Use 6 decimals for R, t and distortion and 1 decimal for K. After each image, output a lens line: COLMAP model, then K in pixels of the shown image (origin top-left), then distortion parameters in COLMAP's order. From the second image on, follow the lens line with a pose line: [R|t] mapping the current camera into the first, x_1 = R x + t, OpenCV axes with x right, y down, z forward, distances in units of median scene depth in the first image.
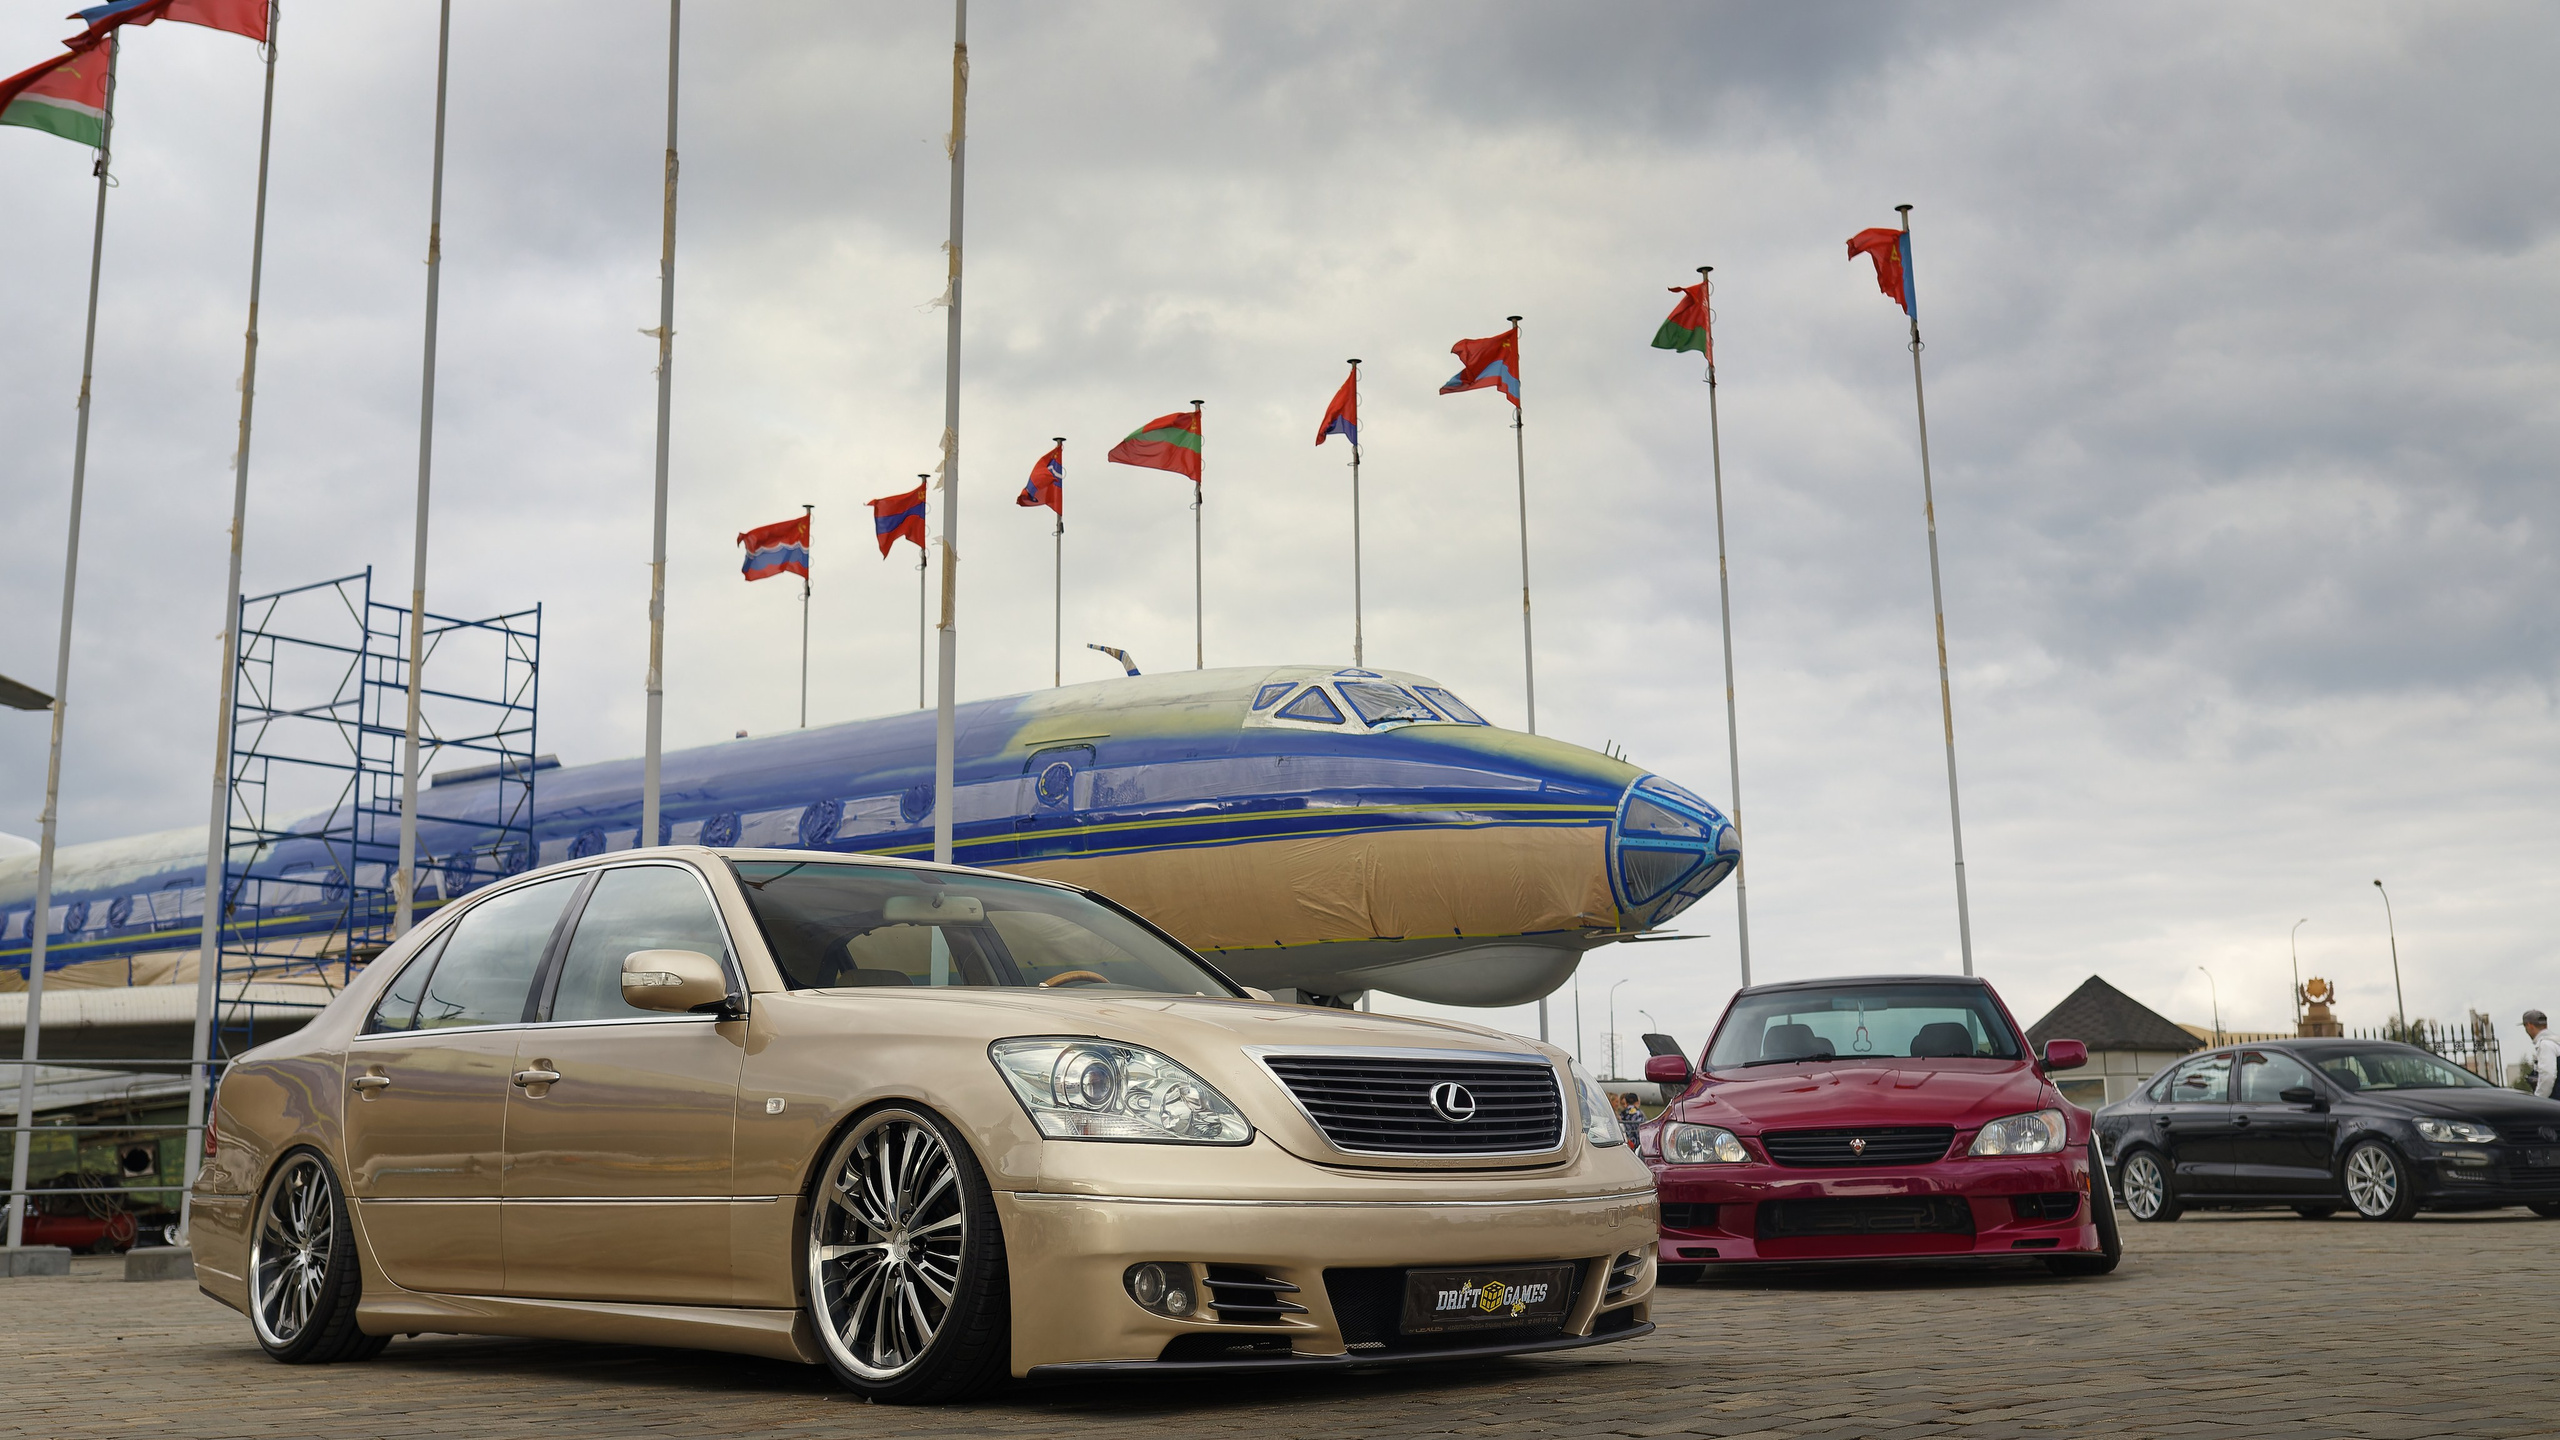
lens RADIAL K [[2838.1, 0, 1280.0], [0, 2838.1, 720.0], [0, 0, 1]] dist [0.025447, 0.032917]
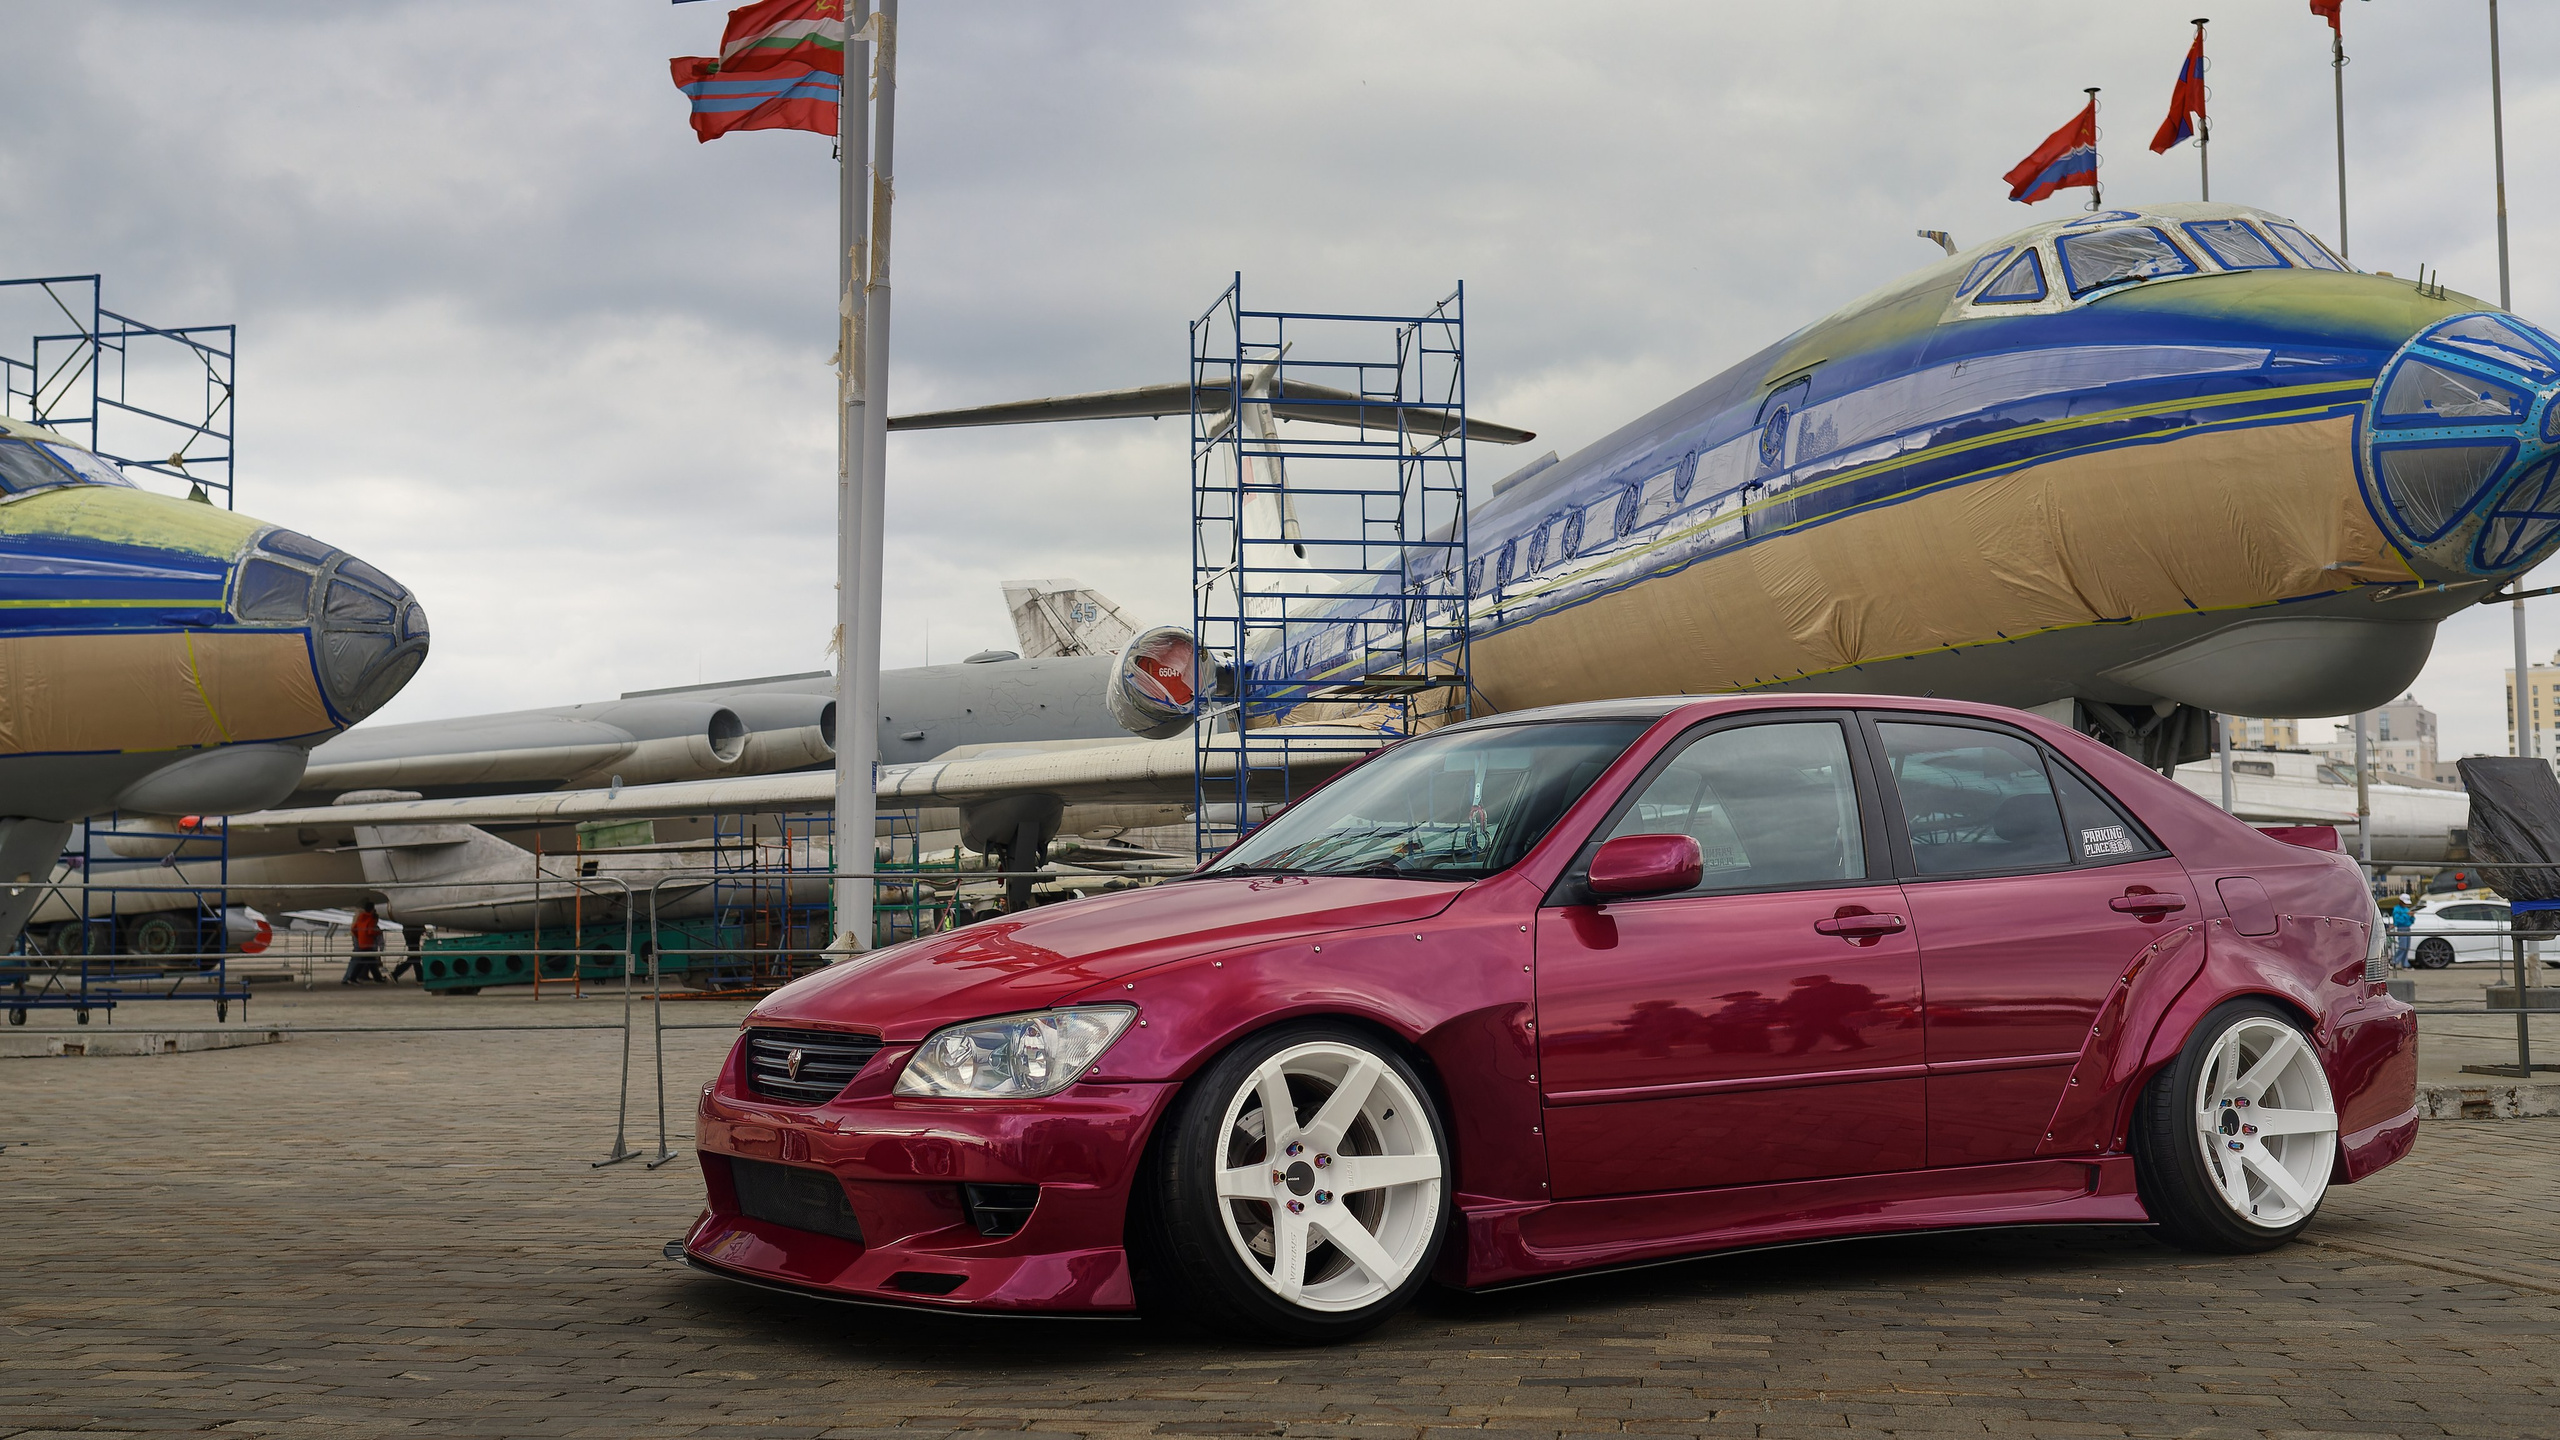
lens RADIAL K [[2838.1, 0, 1280.0], [0, 2838.1, 720.0], [0, 0, 1]] dist [0.025447, 0.032917]
pose [[0.733460, -0.035078, -0.678827, 0.350973], [0.105719, 0.992402, 0.062946, 0.039418], [0.671461, -0.117933, 0.731596, 0.405257]]
